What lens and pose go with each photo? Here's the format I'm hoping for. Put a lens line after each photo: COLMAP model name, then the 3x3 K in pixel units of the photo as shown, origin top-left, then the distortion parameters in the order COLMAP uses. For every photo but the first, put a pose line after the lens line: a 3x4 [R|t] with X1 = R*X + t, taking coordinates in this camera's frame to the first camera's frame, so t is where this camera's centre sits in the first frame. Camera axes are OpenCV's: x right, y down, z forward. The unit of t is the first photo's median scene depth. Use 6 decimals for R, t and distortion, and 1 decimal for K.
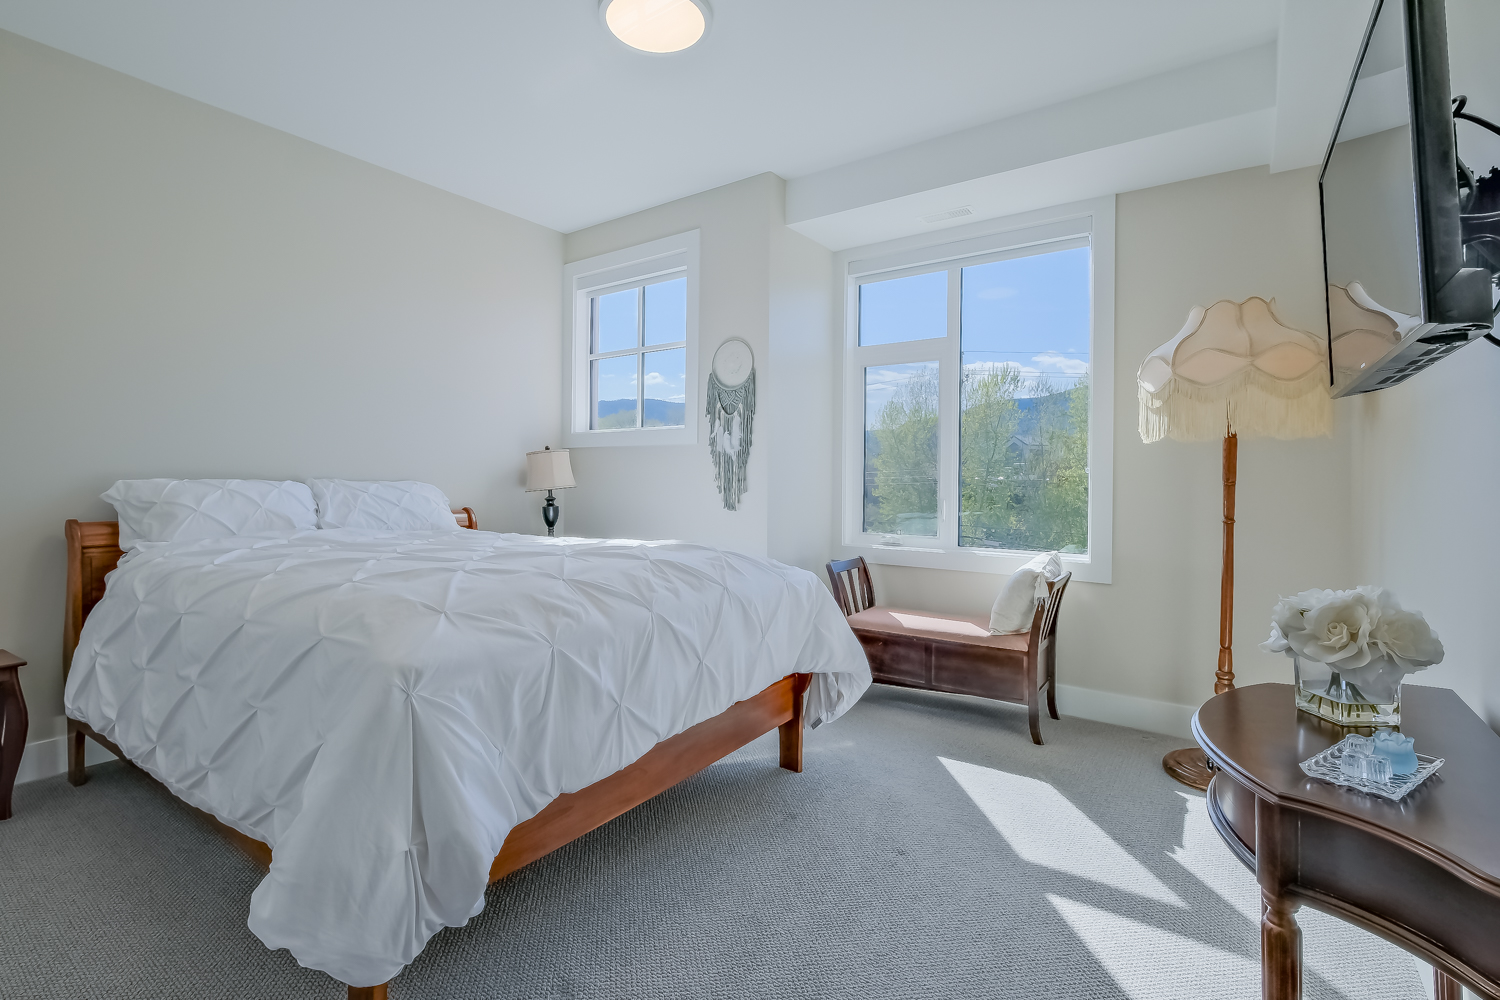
lens RADIAL K [[682.5, 0, 749.1], [0, 682.5, 479.2], [0, 0, 1]] dist [0.001745, 0.000183]
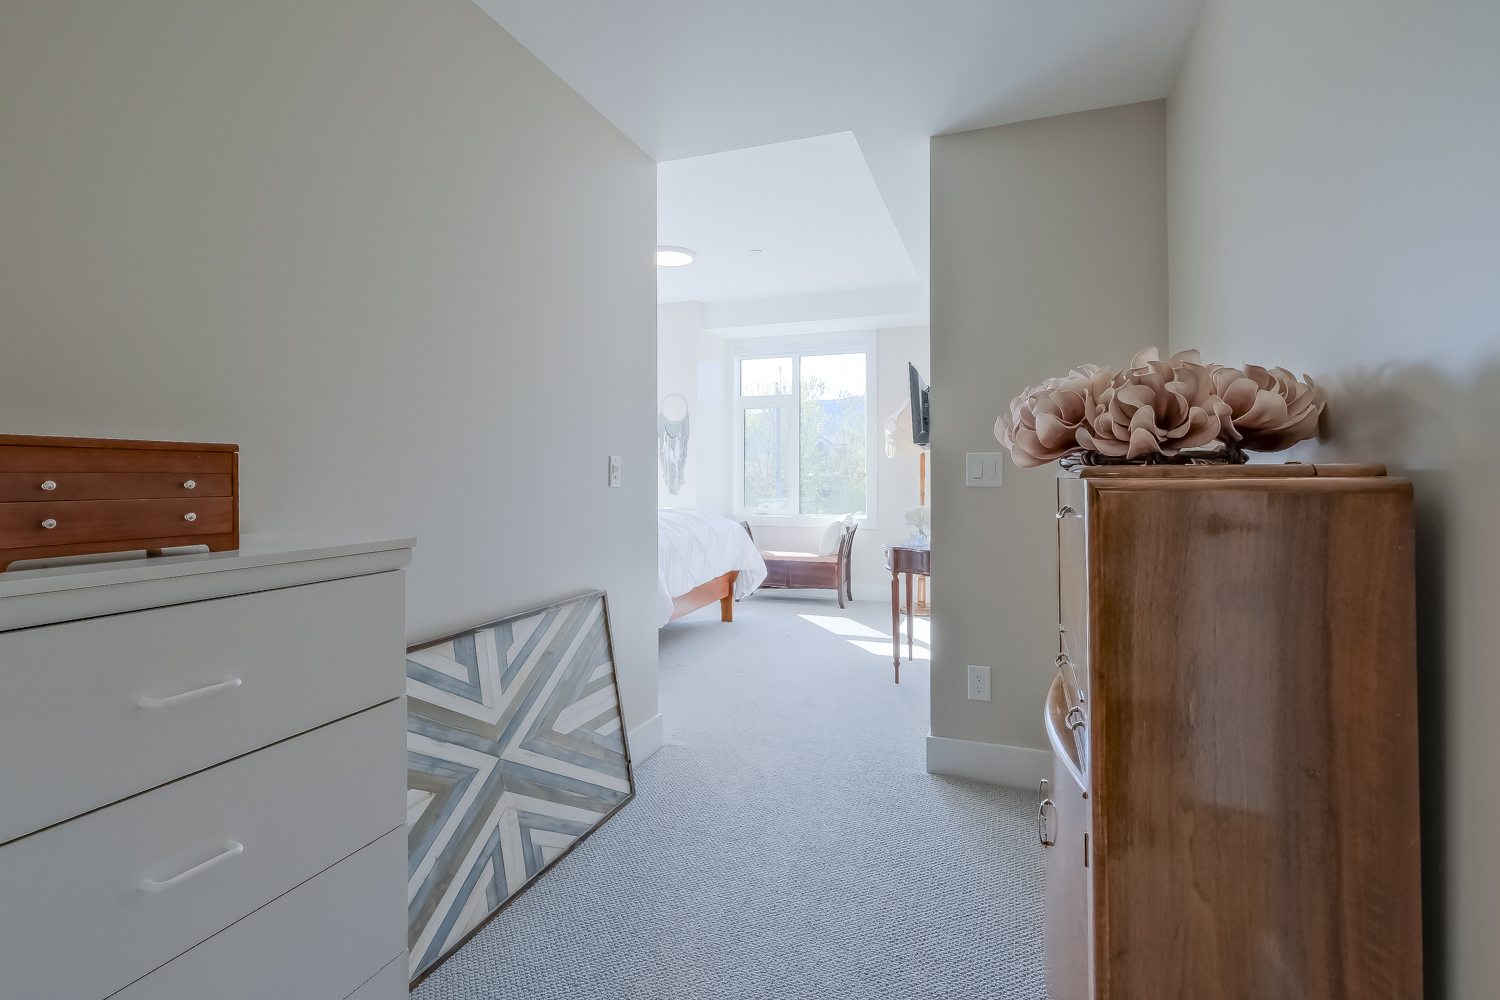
lens RADIAL K [[703.2, 0, 743.9], [0, 703.2, 467.9], [0, 0, 1]] dist [-0.000798, 0.000051]
pose [[0.965713, -0.004562, 0.259570, -0.347554], [0.007912, 0.999898, -0.011862, 0.000277], [-0.259490, 0.013509, 0.965651, -0.822543]]
